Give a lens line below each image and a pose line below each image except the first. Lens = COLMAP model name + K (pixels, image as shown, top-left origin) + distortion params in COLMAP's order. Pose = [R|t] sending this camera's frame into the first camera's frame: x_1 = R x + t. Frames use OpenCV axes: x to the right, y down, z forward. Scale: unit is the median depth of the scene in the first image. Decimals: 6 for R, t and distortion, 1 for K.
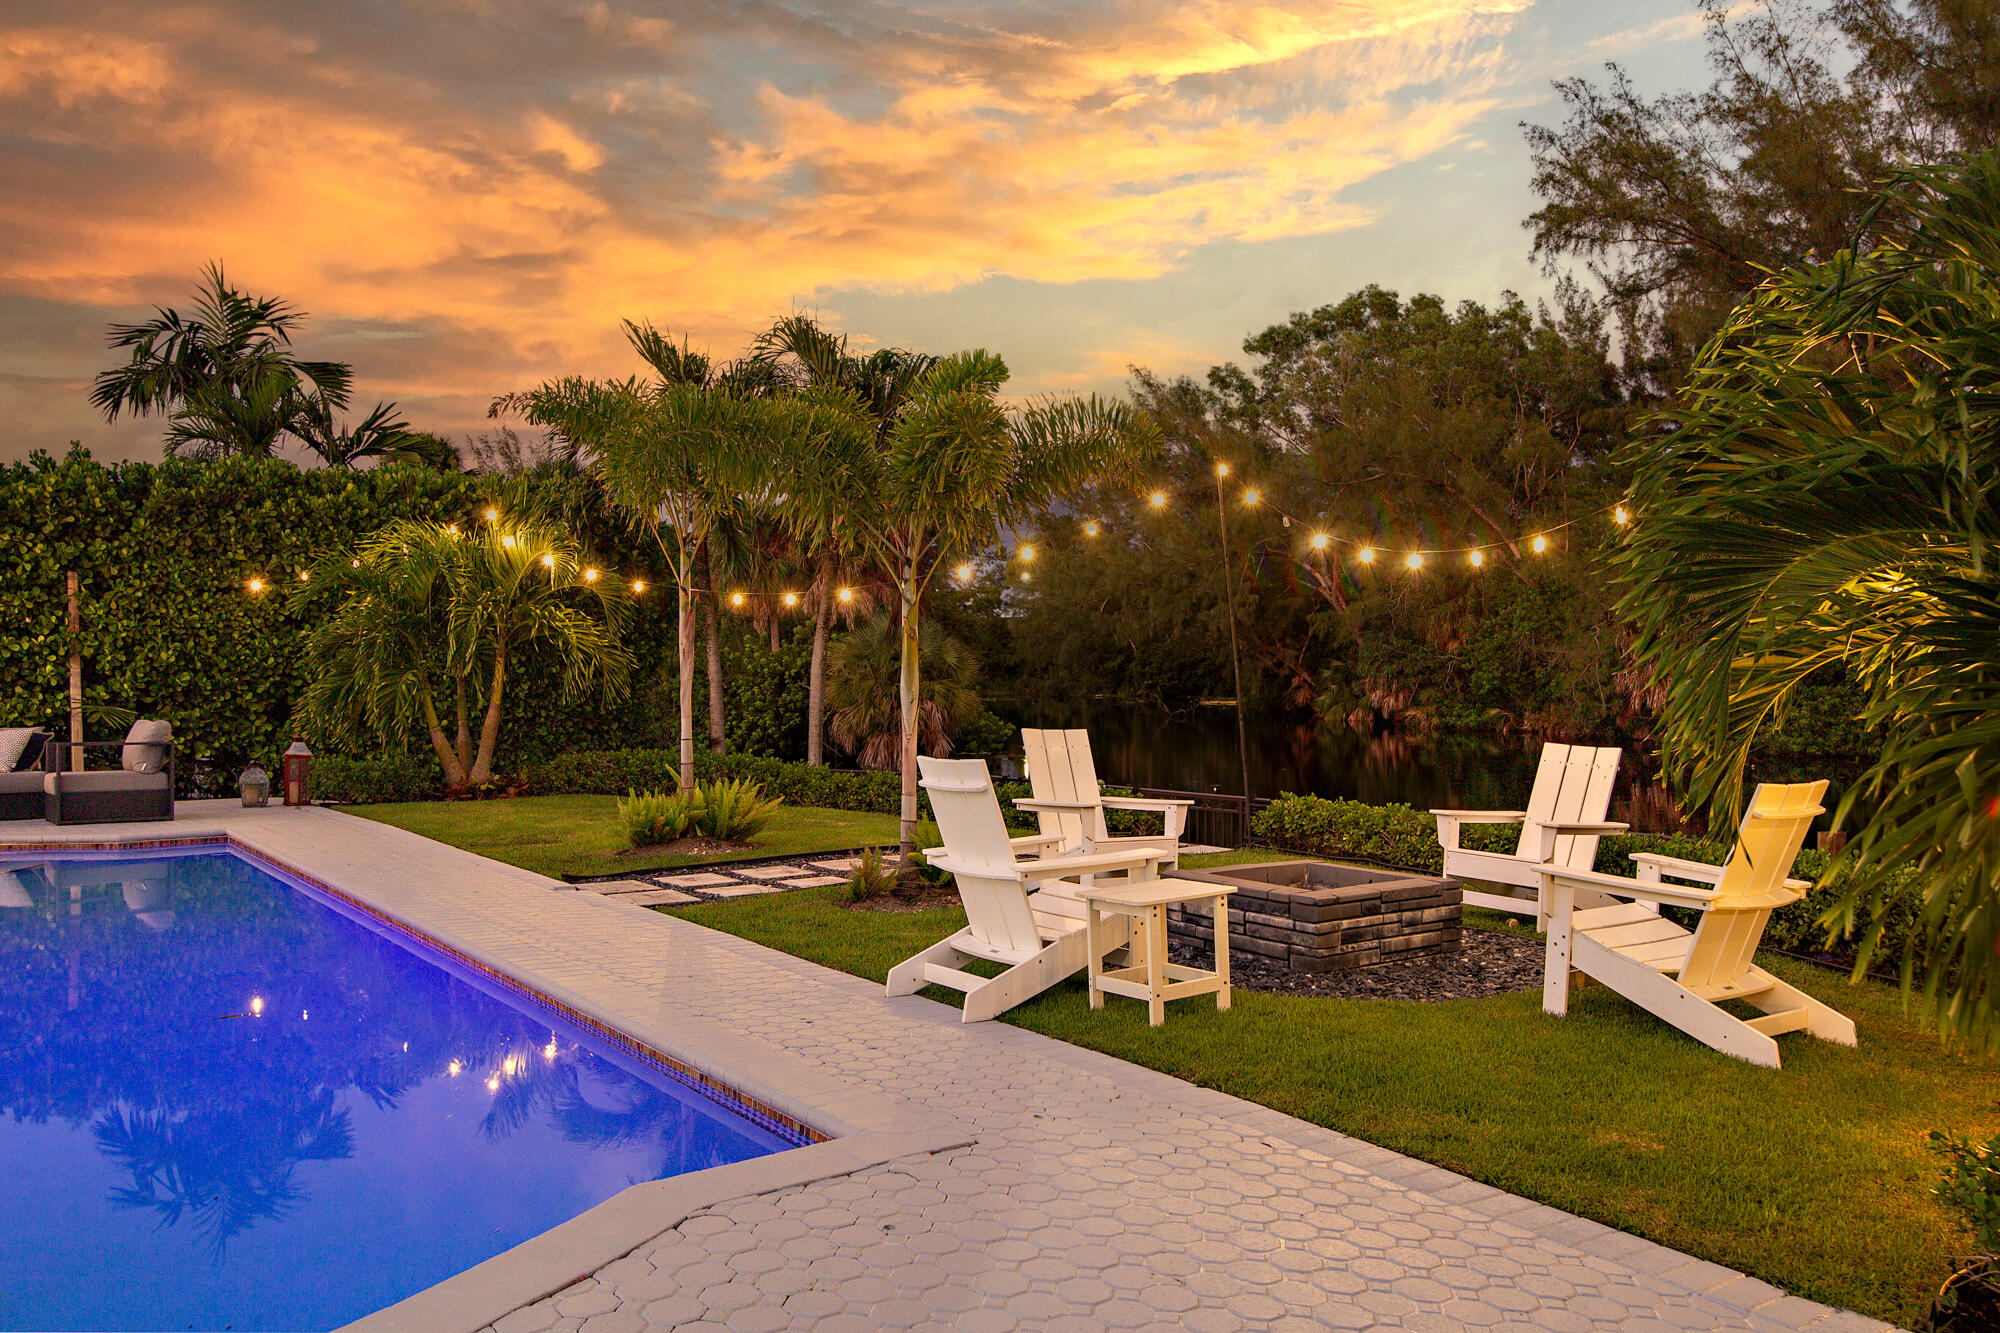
lens RADIAL K [[1557.9, 0, 1005.0], [0, 1557.9, 655.6], [0, 0, 1]] dist [-0.027130, 0.040947]
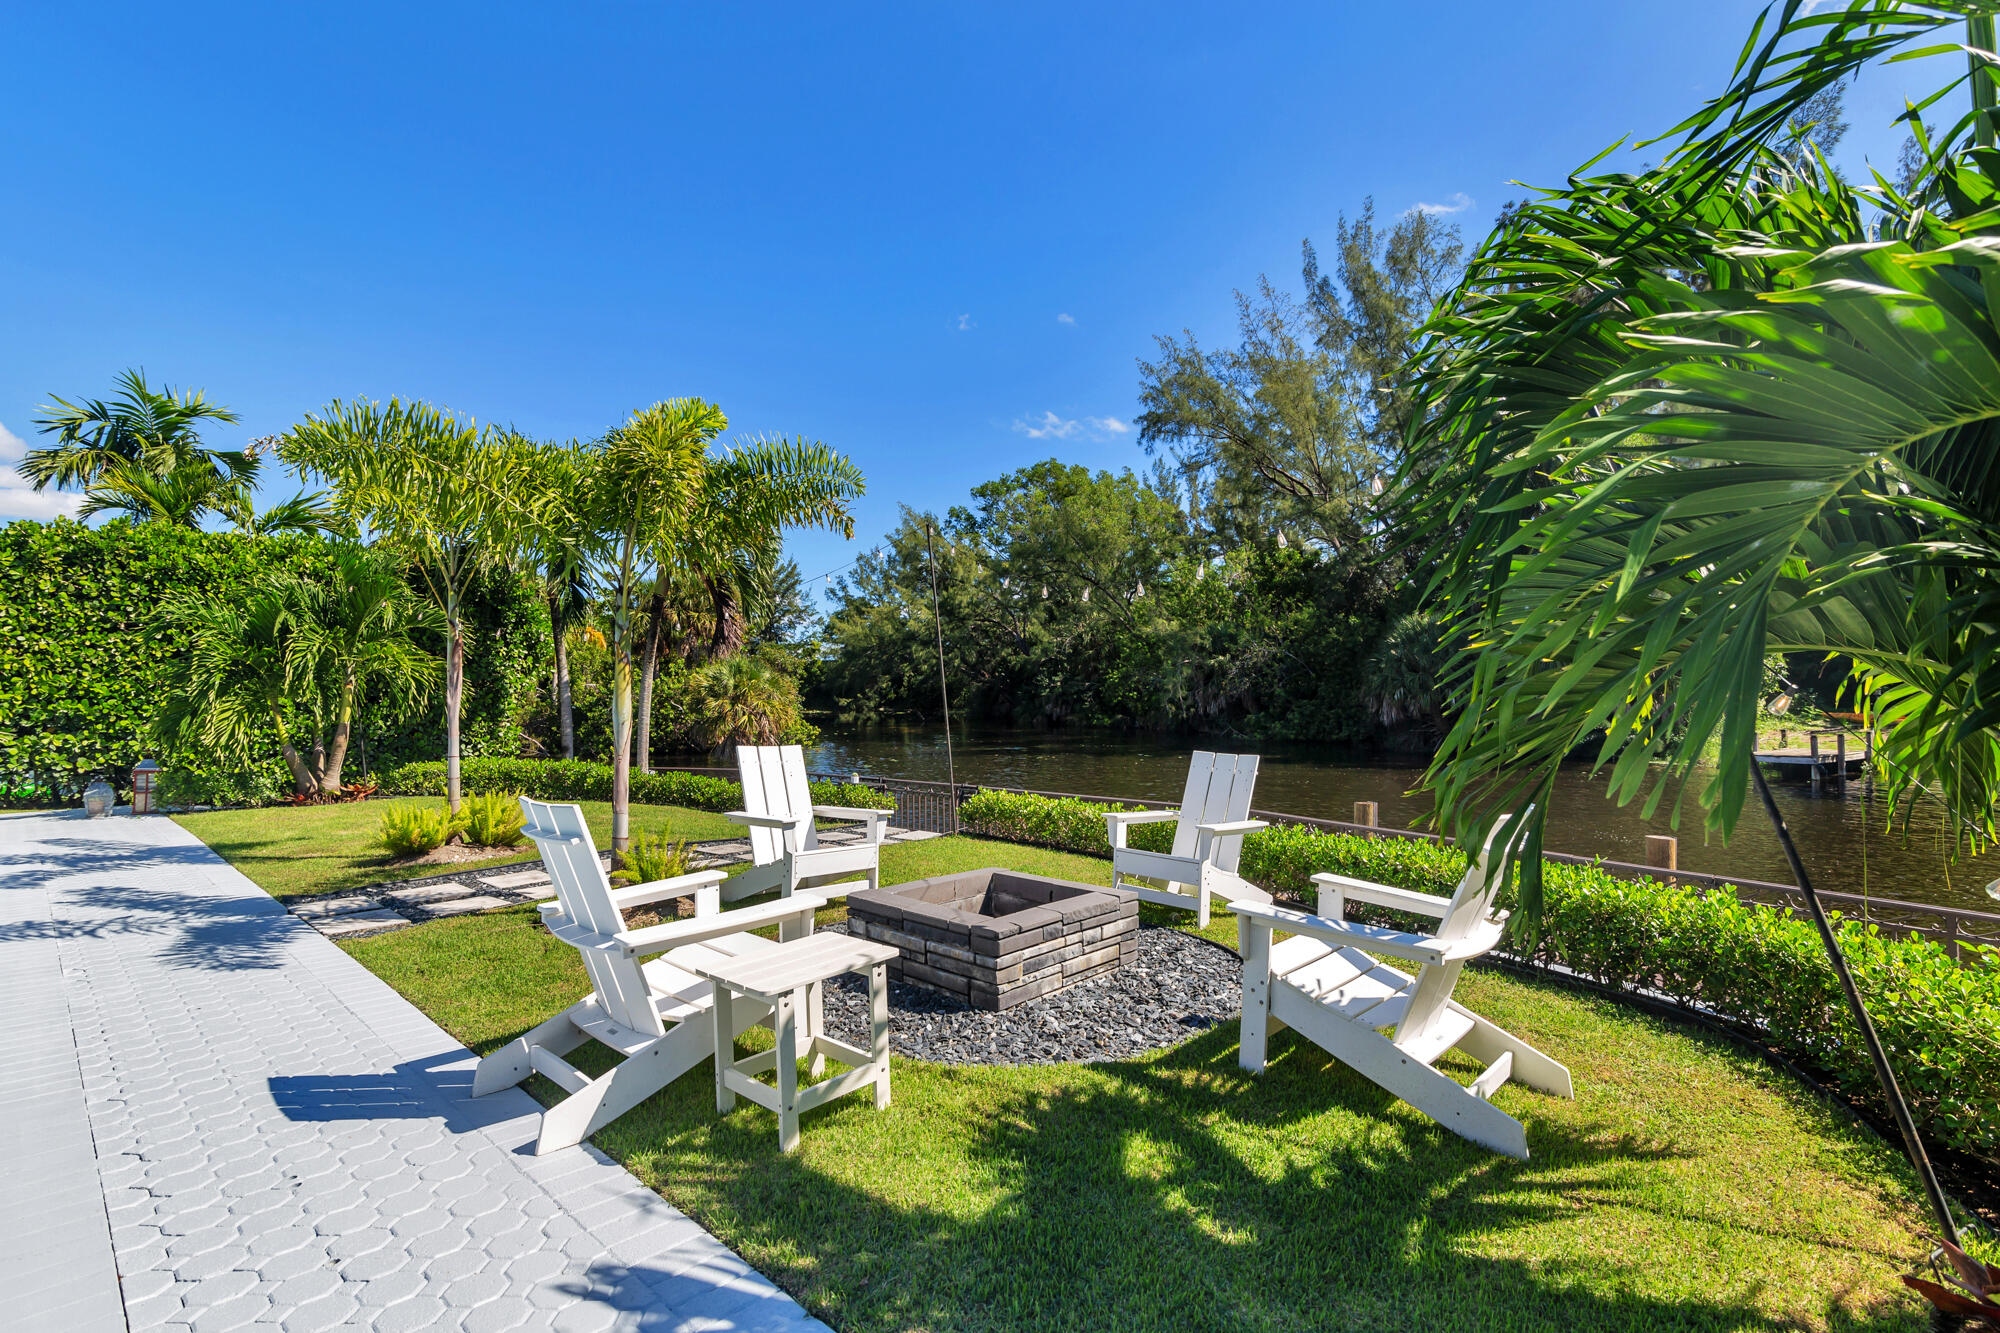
lens RADIAL K [[919.6, 0, 1009.8], [0, 919.6, 667.6], [0, 0, 1]] dist [-0.003587, 0.002768]
pose [[0.981774, -0.002892, 0.190031, 0.014061], [0.006040, 0.999854, -0.015990, 0.000619], [-0.189957, 0.016847, 0.981648, 0.061450]]
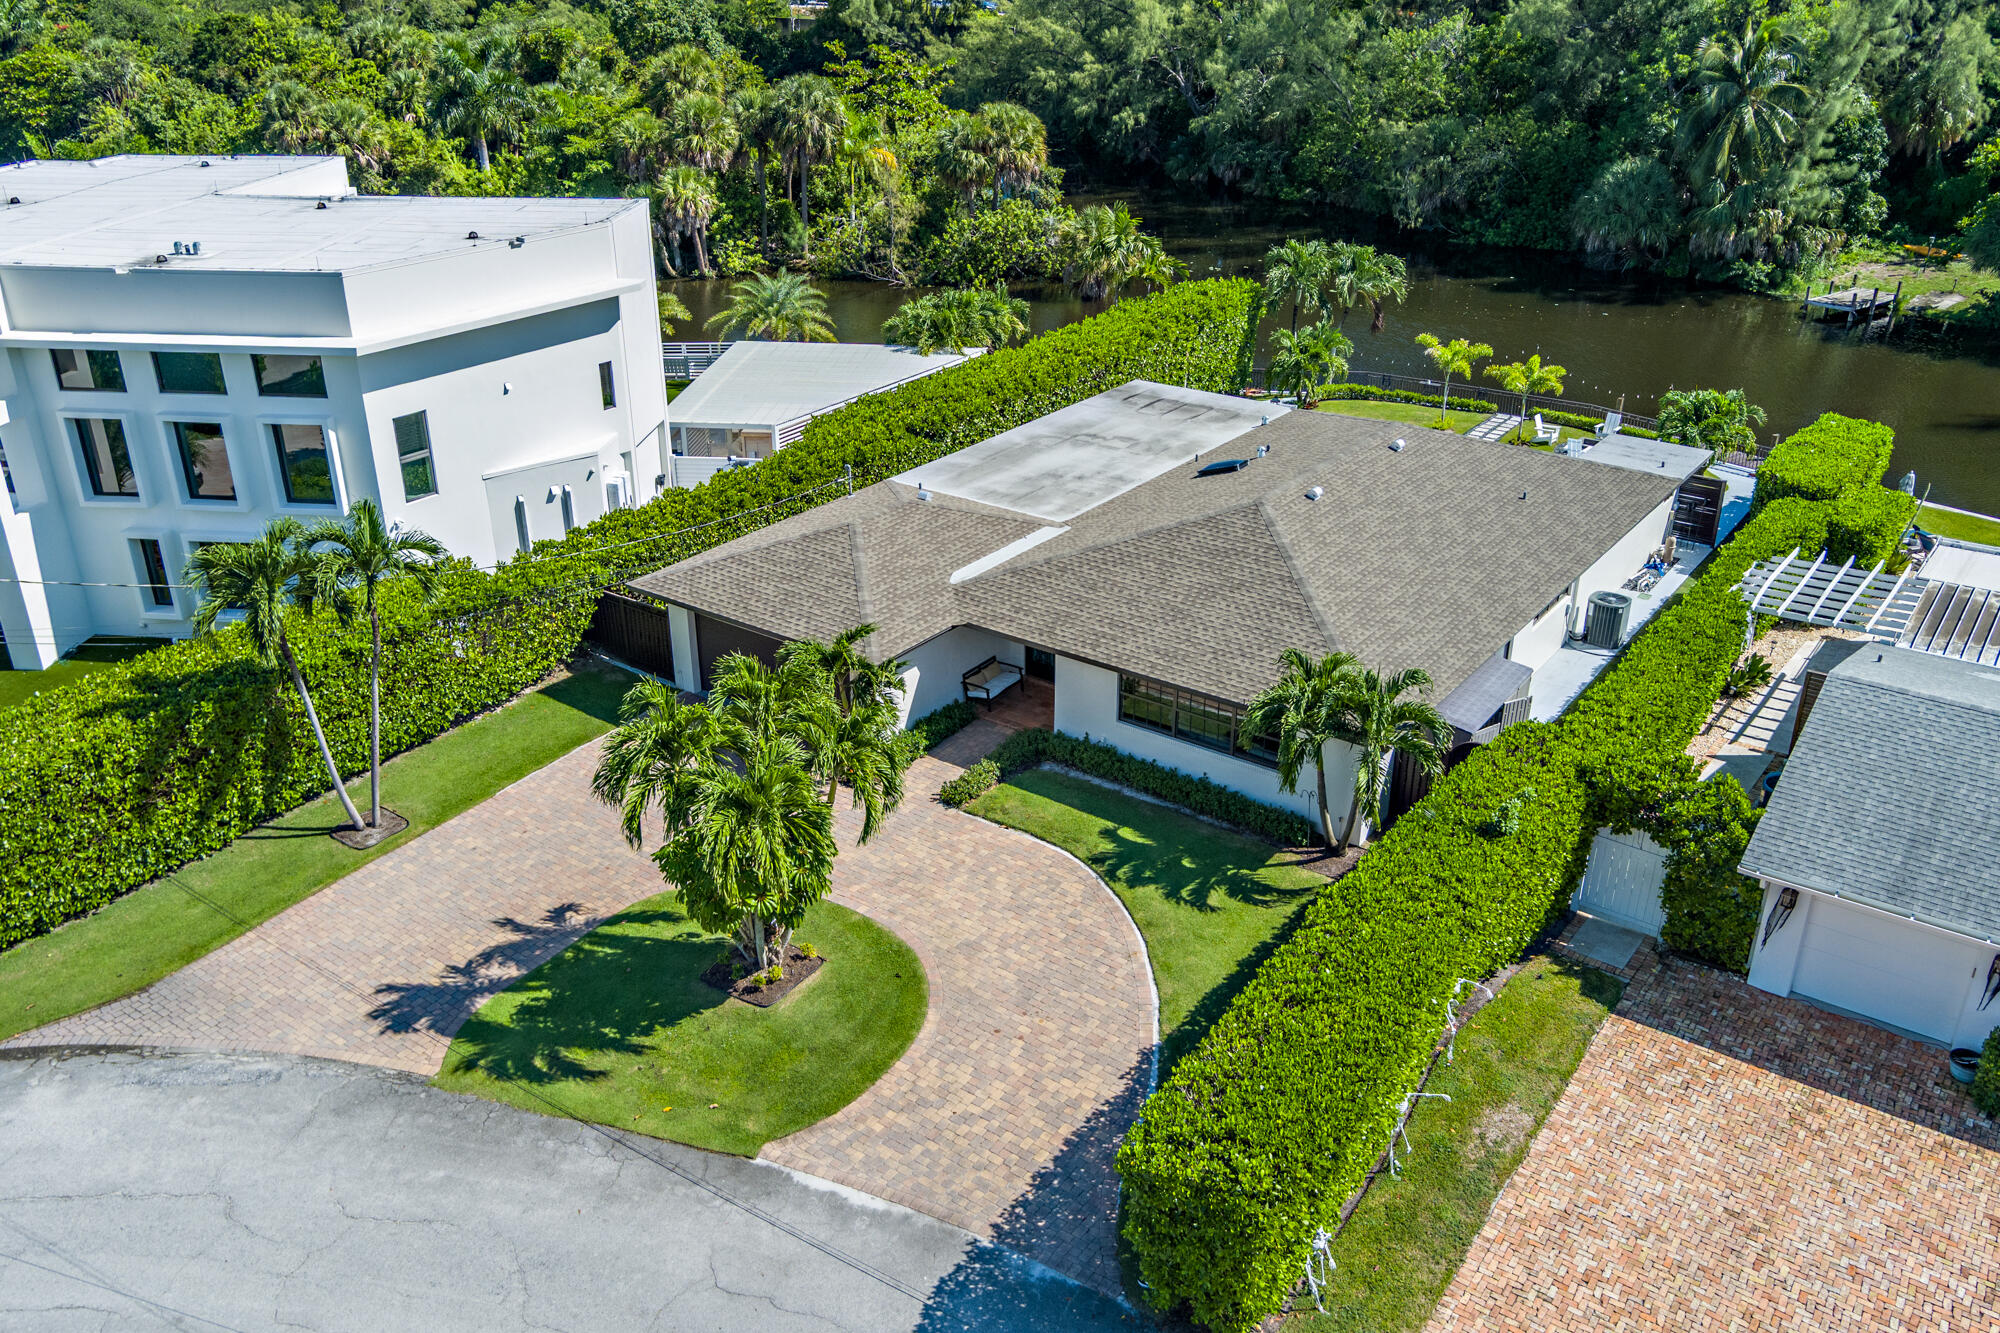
lens RADIAL K [[1657.5, 0, 986.8], [0, 1657.5, 657.9], [0, 0, 1]] dist [-0.024049, 0.037063]
pose [[0.953569, -0.127193, 0.272998, -0.645247], [0.001271, 0.908137, 0.418672, -0.293065], [-0.301172, -0.398886, 0.866133, -0.706425]]
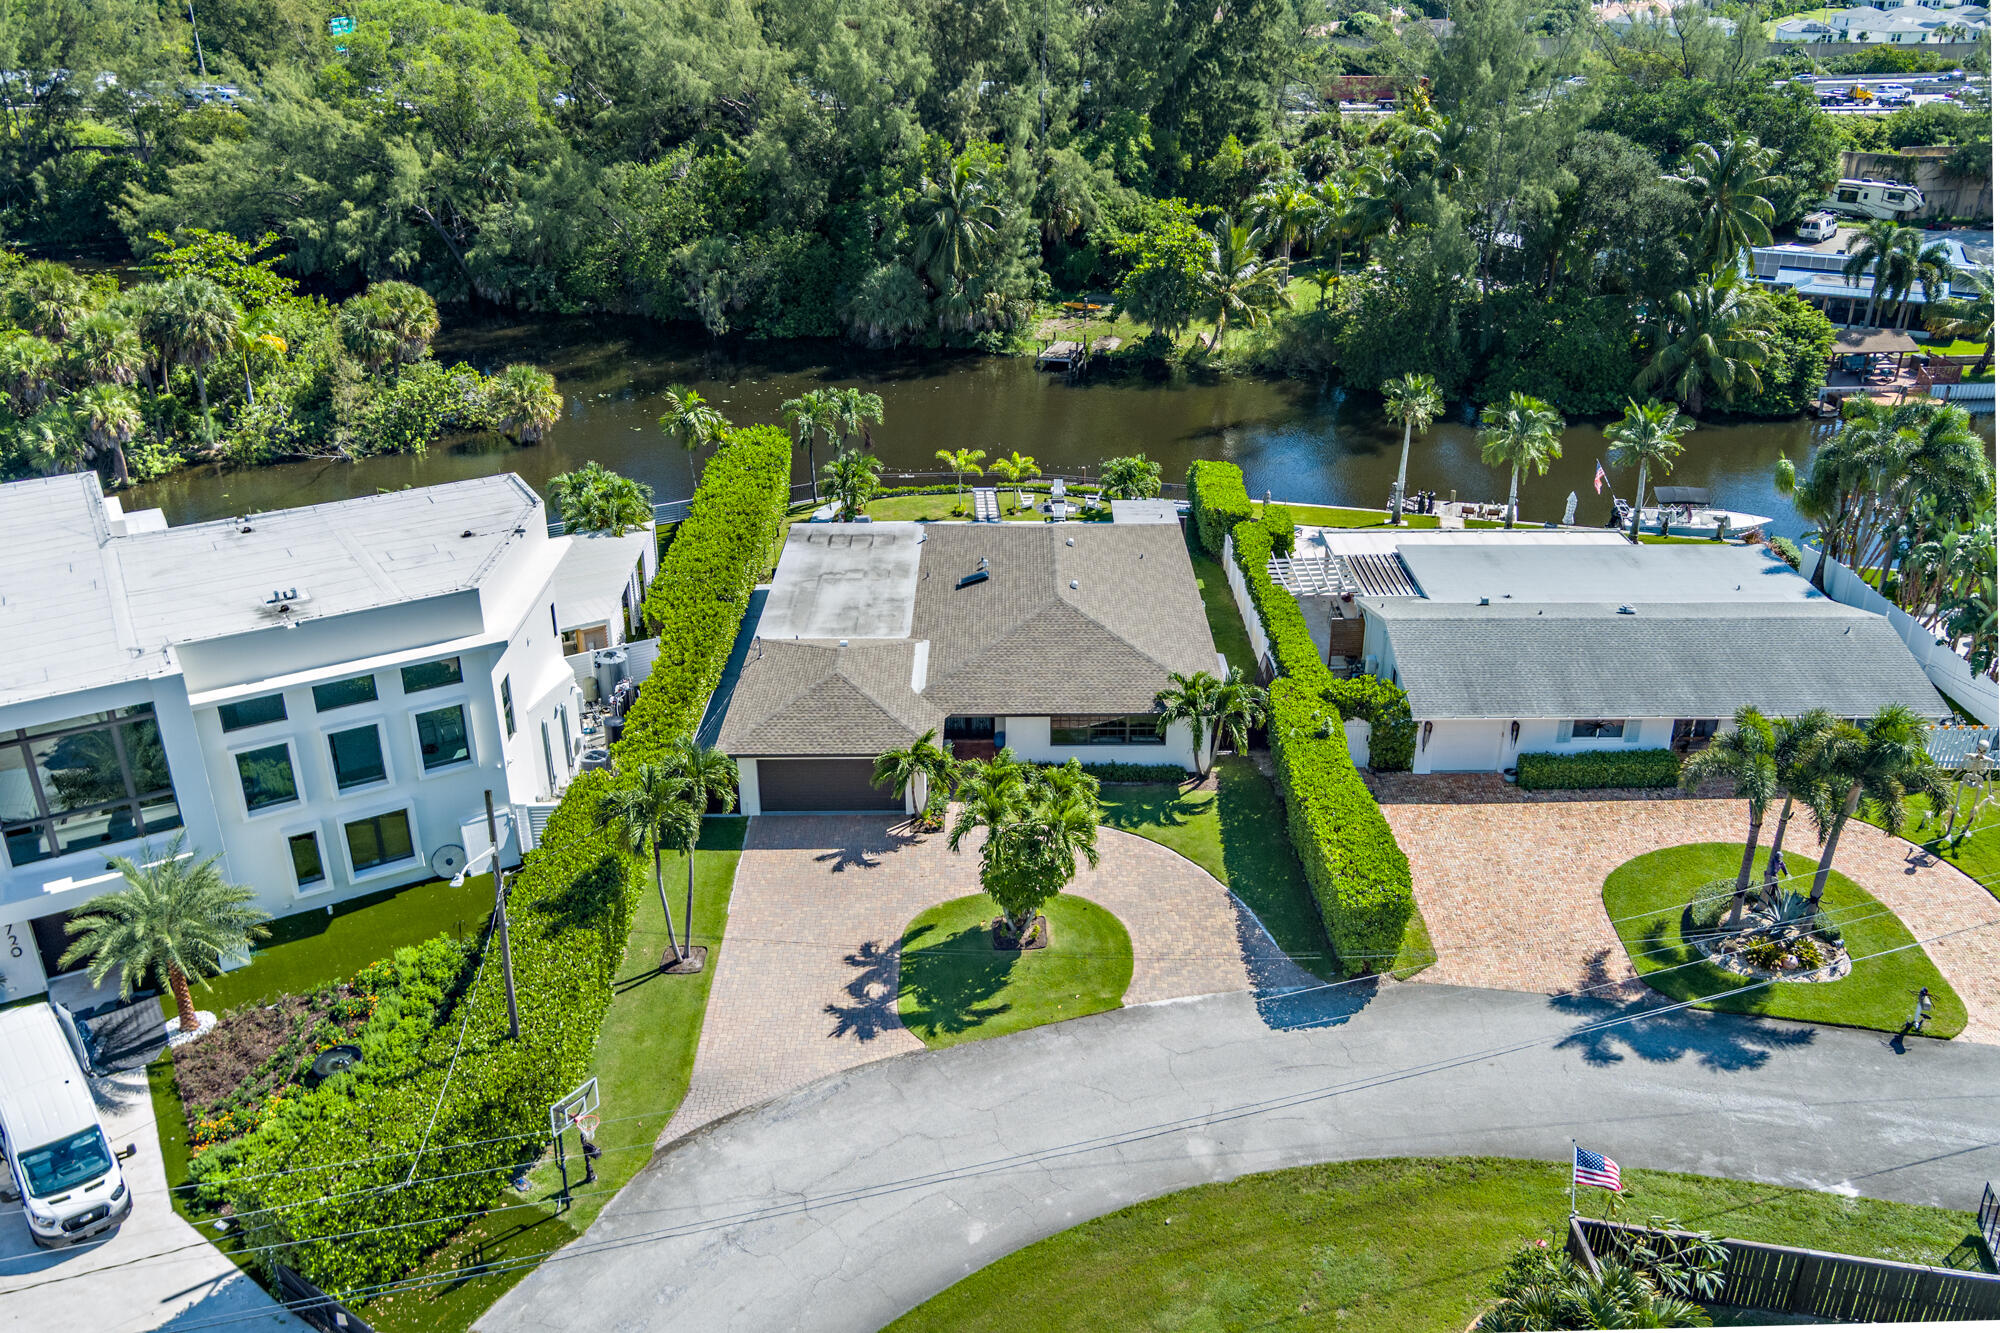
lens RADIAL K [[1657.5, 0, 1072.2], [0, 1657.5, 698.7], [0, 0, 1]] dist [-0.024049, 0.037063]
pose [[0.557661, -0.358707, 0.748561, -1.229689], [-0.014019, 0.897607, 0.440573, -0.509960], [-0.829950, -0.256184, 0.495532, -0.710933]]
